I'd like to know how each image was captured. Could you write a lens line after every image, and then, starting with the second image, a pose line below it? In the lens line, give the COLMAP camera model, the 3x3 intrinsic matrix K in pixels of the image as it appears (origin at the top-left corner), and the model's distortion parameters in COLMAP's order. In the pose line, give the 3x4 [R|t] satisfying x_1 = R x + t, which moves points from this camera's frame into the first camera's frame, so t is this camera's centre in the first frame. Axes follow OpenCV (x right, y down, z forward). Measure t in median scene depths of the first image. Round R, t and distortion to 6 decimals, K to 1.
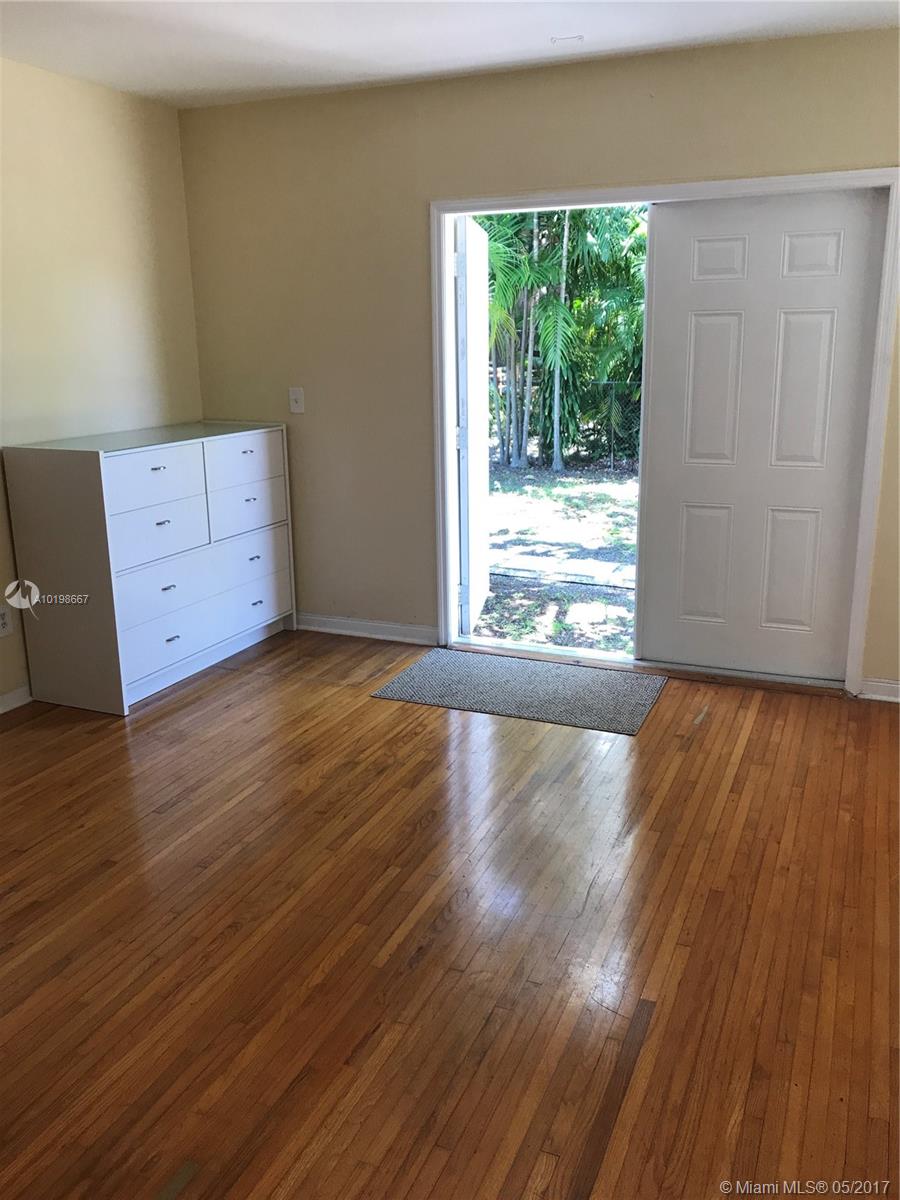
lens RADIAL K [[975.0, 0, 454.1], [0, 975.0, 586.0], [0, 0, 1]] dist [0.004195, -0.004470]
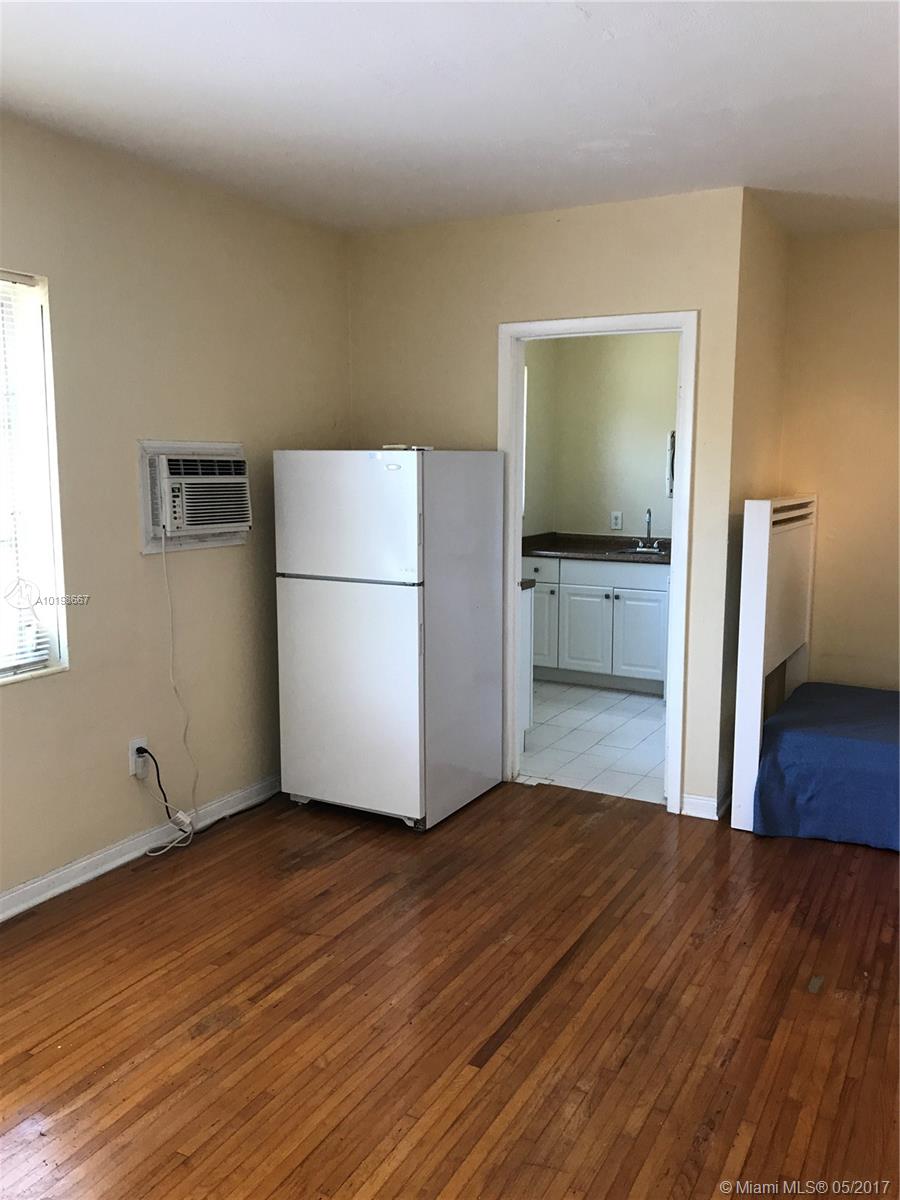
lens RADIAL K [[967.5, 0, 456.0], [0, 967.5, 597.8], [0, 0, 1]] dist [-0.003347, -0.003931]
pose [[-0.995631, -0.003294, 0.093316, 0.057960], [0.032547, 0.924459, 0.379891, -0.220186], [-0.087518, 0.381268, -0.920312, 0.856505]]
